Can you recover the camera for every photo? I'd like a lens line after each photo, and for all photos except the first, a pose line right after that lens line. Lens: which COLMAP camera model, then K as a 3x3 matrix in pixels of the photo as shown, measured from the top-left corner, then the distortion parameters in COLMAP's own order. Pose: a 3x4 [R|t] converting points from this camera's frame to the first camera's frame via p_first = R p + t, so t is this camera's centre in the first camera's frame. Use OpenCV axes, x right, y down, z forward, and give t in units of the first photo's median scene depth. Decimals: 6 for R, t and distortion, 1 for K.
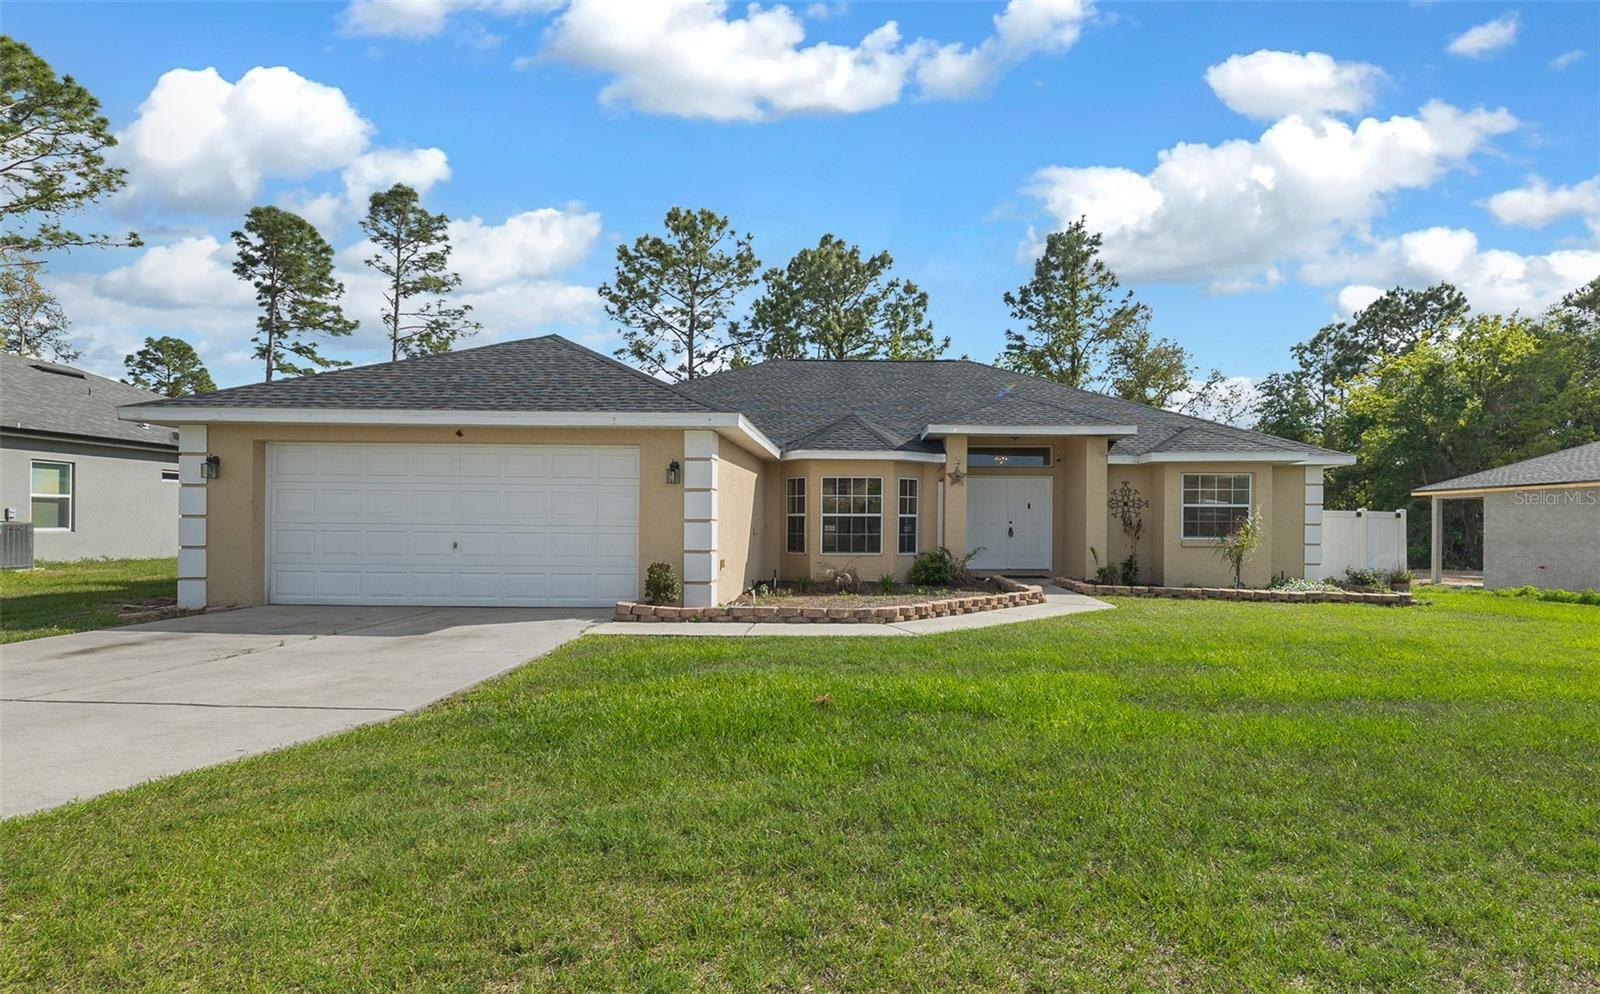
lens RADIAL K [[729.6, 0, 808.8], [0, 729.6, 523.7], [0, 0, 1]] dist [0.011863, -0.011984]
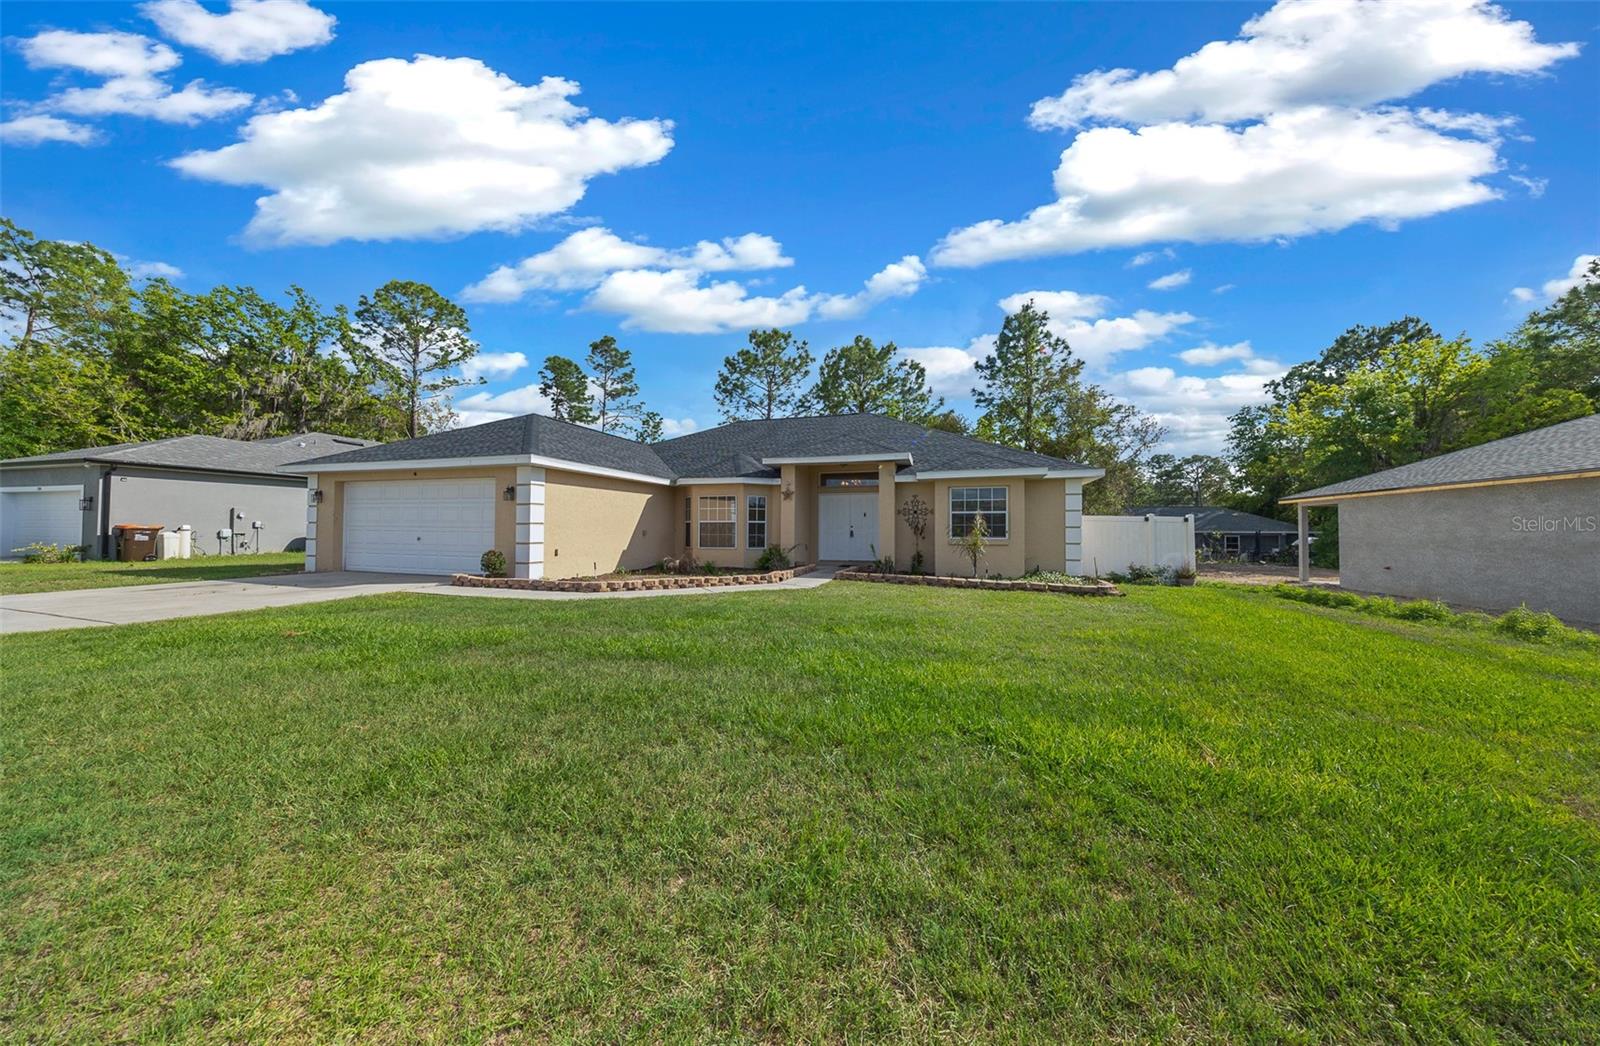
lens RADIAL K [[473.2, 0, 800.0], [0, 473.2, 523.0], [0, 0, 1]] dist [0.000300, -0.002313]
pose [[0.959686, -0.004396, -0.281040, 0.226227], [-0.000525, 0.999848, -0.017432, 0.003619], [0.281074, 0.016877, 0.959538, 0.059766]]
